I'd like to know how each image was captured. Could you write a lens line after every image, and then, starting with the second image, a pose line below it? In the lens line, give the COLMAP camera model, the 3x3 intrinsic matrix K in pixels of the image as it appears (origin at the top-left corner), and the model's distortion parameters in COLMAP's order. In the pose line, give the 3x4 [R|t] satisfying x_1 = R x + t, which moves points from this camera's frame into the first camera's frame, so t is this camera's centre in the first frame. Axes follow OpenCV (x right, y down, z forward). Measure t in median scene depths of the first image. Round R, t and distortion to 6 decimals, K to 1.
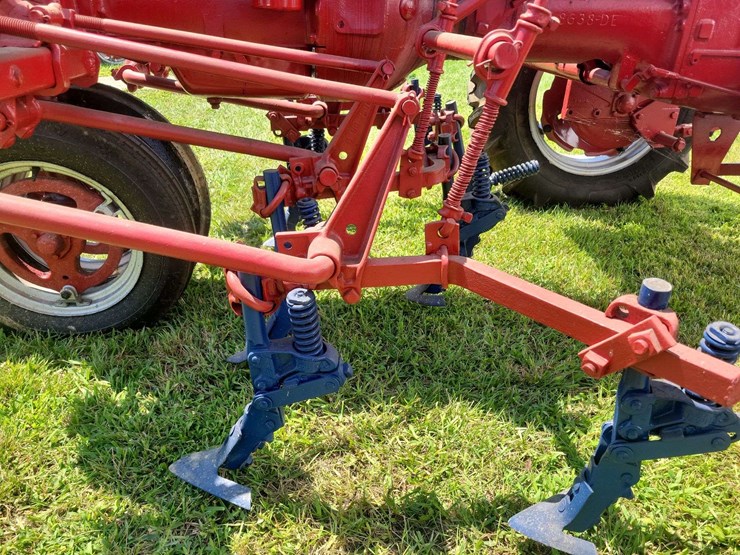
lens RADIAL K [[562.2, 0, 373.4], [0, 562.2, 275.8], [0, 0, 1]] dist [0.042233, -0.021089]
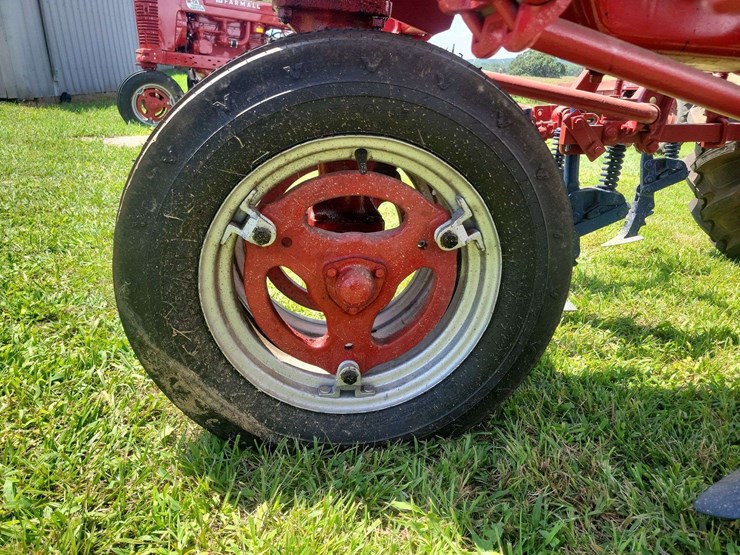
lens RADIAL K [[562.2, 0, 373.4], [0, 562.2, 275.8], [0, 0, 1]] dist [0.042233, -0.021089]
pose [[0.999221, 0.024252, 0.031123, -0.659442], [-0.019631, 0.989810, -0.141033, 0.014244], [-0.034227, 0.140313, 0.989516, 0.503312]]
